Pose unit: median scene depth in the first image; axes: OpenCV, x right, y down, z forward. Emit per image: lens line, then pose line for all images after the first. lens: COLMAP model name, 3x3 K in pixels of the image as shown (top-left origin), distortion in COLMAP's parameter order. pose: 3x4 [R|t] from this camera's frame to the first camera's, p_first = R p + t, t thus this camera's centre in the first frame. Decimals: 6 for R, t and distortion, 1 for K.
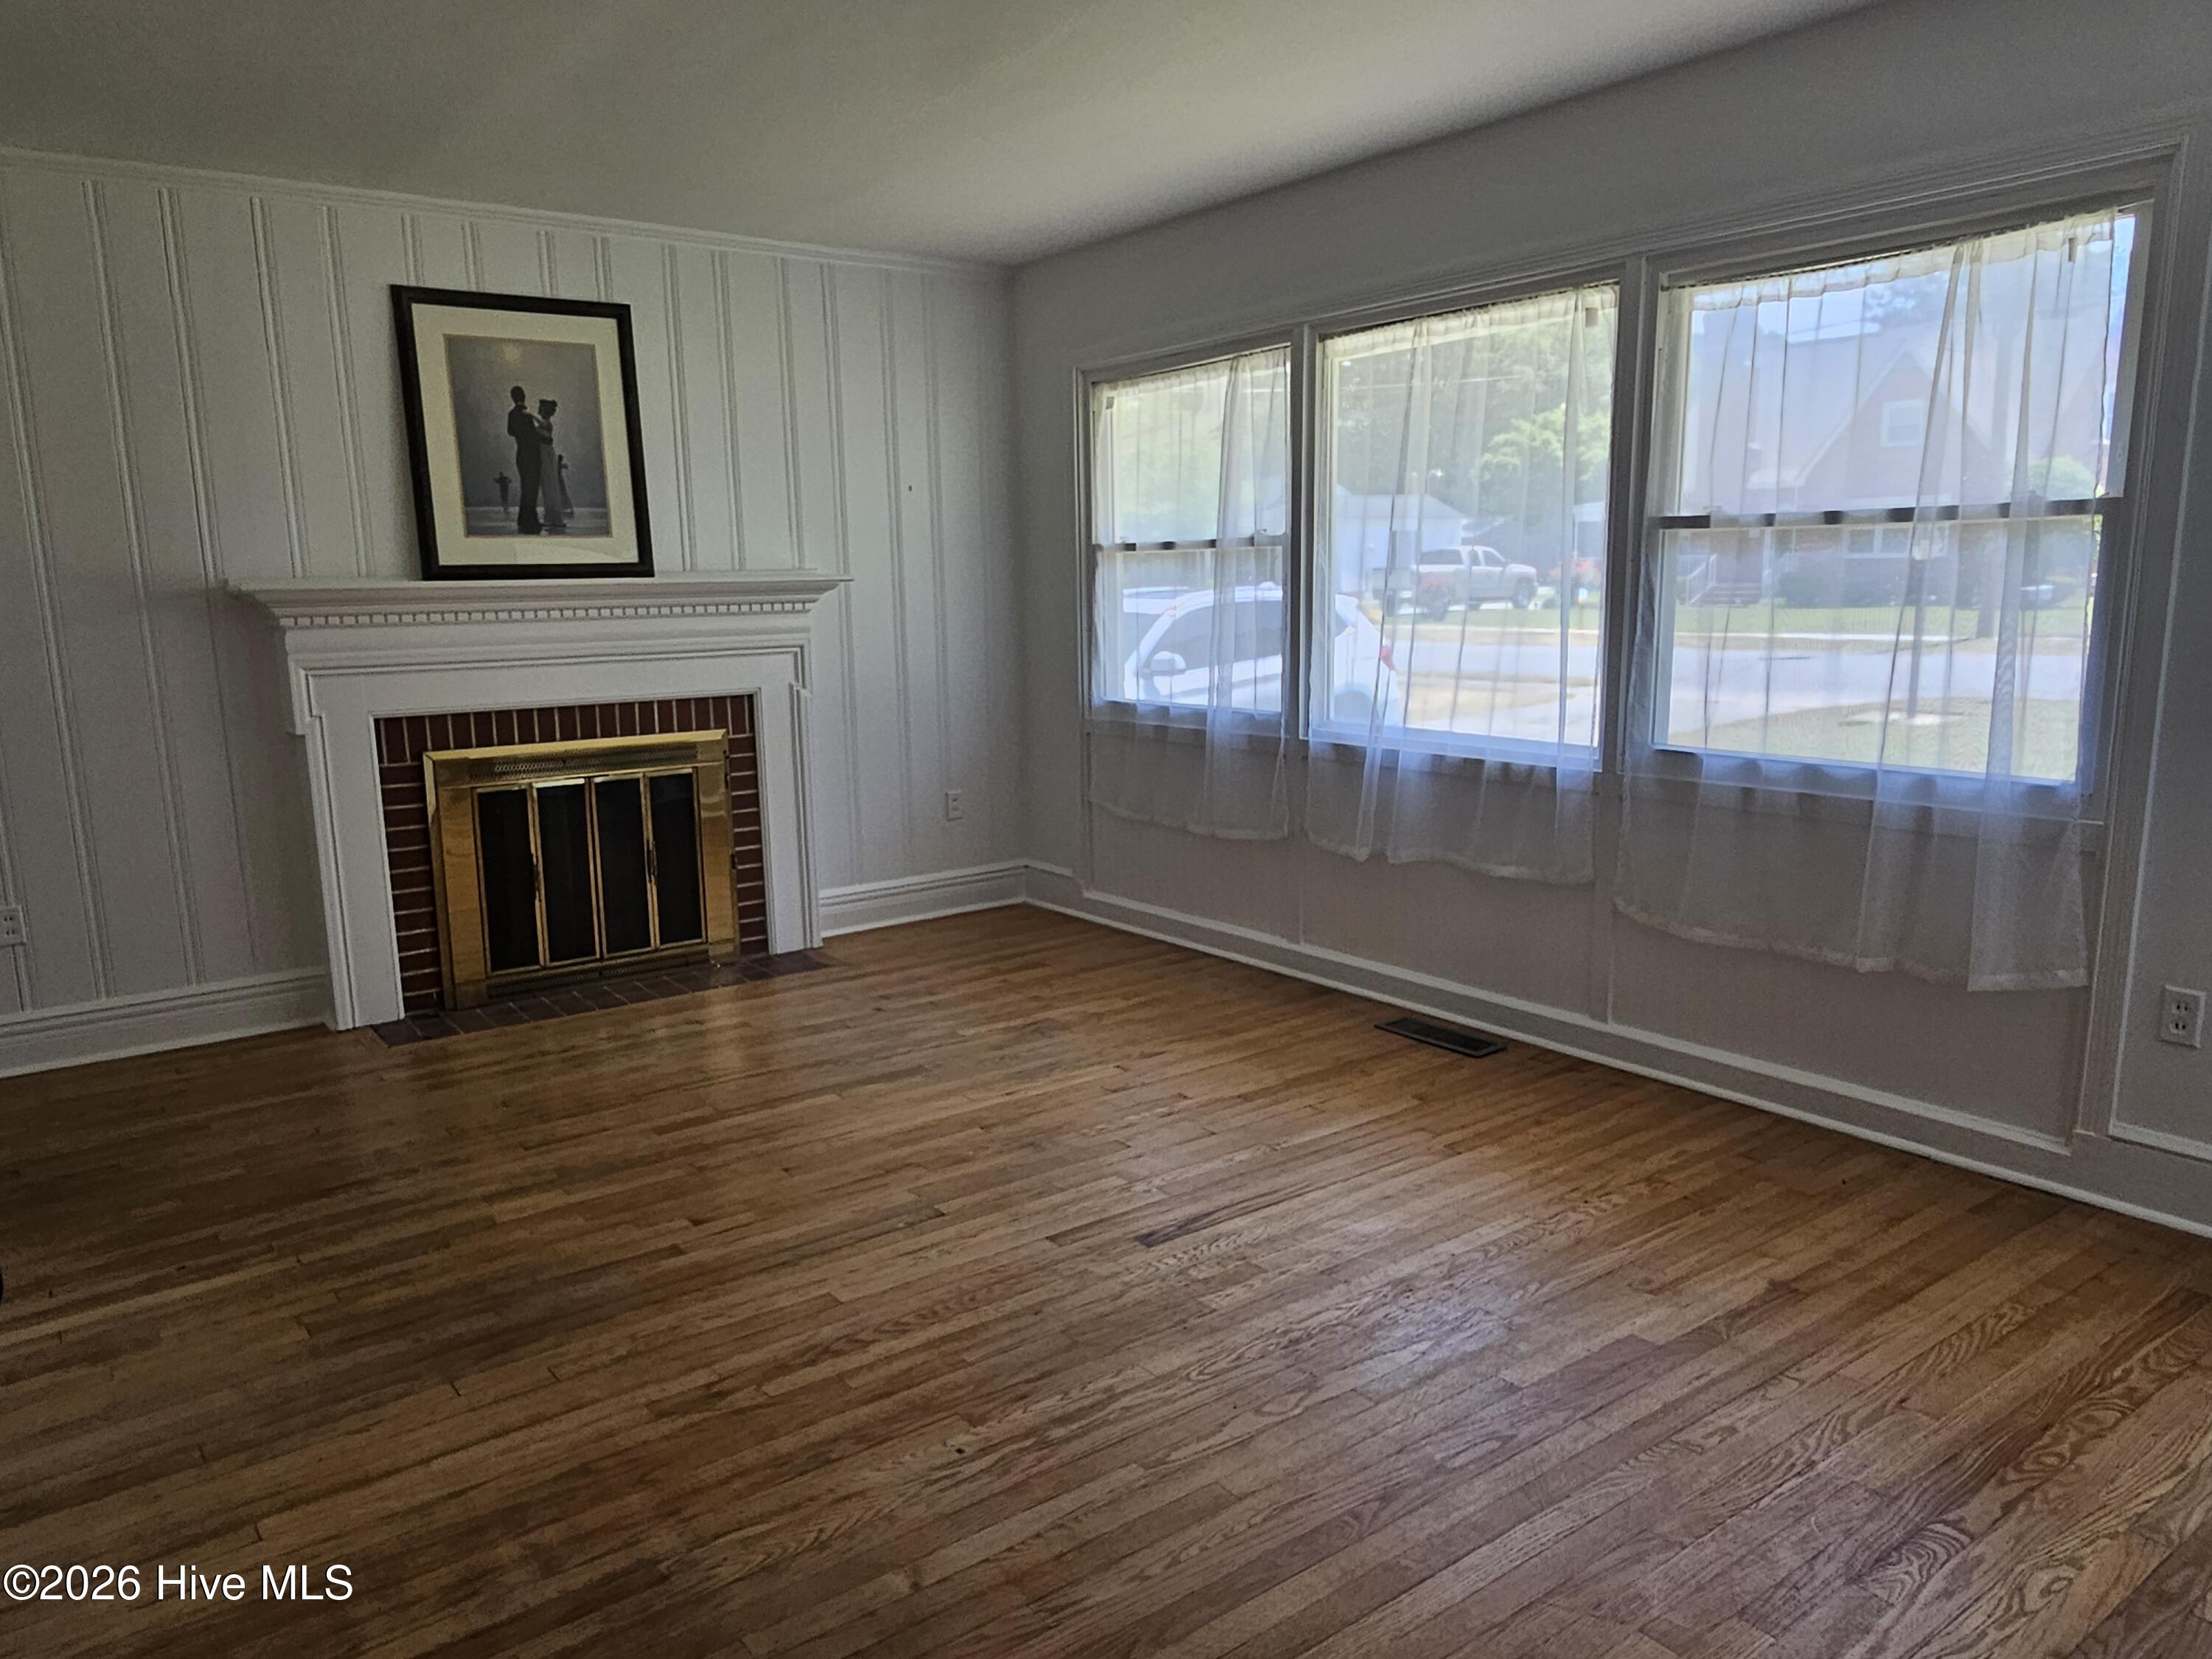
lens RADIAL K [[1481.6, 0, 1064.3], [0, 1481.6, 838.0], [0, 0, 1]] dist [-0.000121, -0.005702]
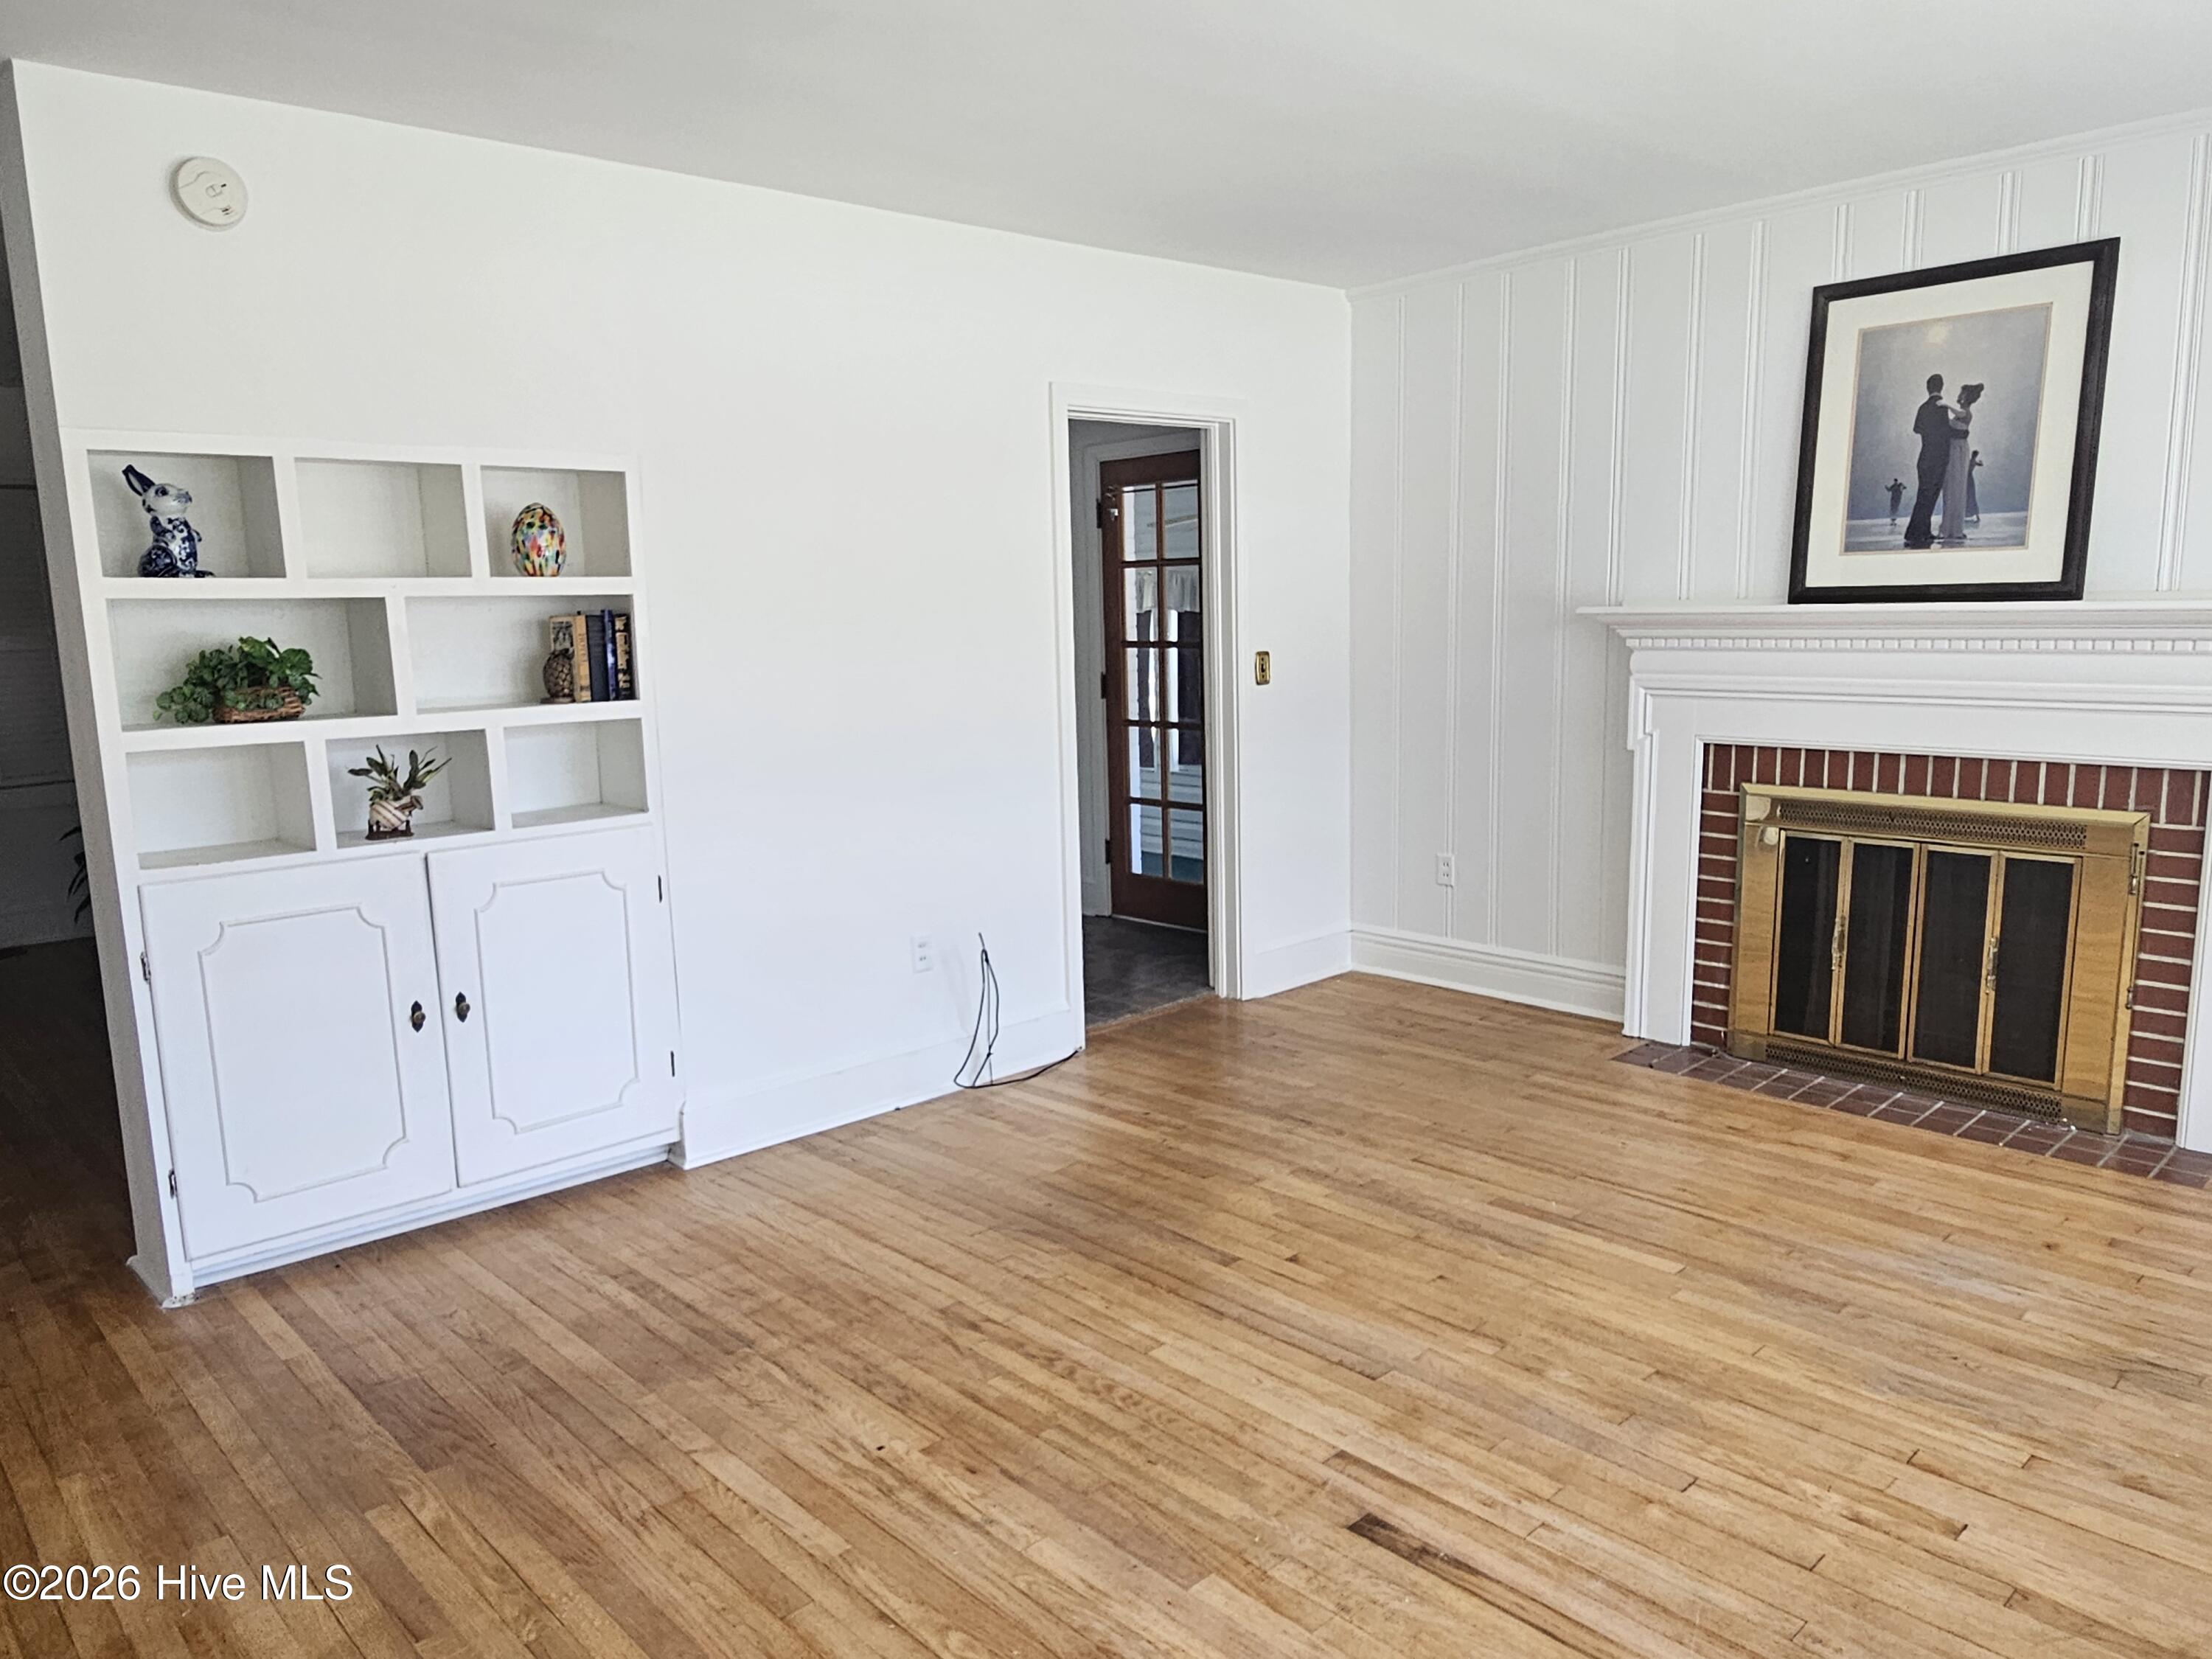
lens RADIAL K [[1481.6, 0, 1064.3], [0, 1481.6, 838.0], [0, 0, 1]] dist [-0.000121, -0.005702]
pose [[0.135640, 0.173107, -0.975518, 0.450573], [-0.152619, 0.976516, 0.152064, -0.103293], [0.978933, 0.128257, 0.158874, 0.430970]]
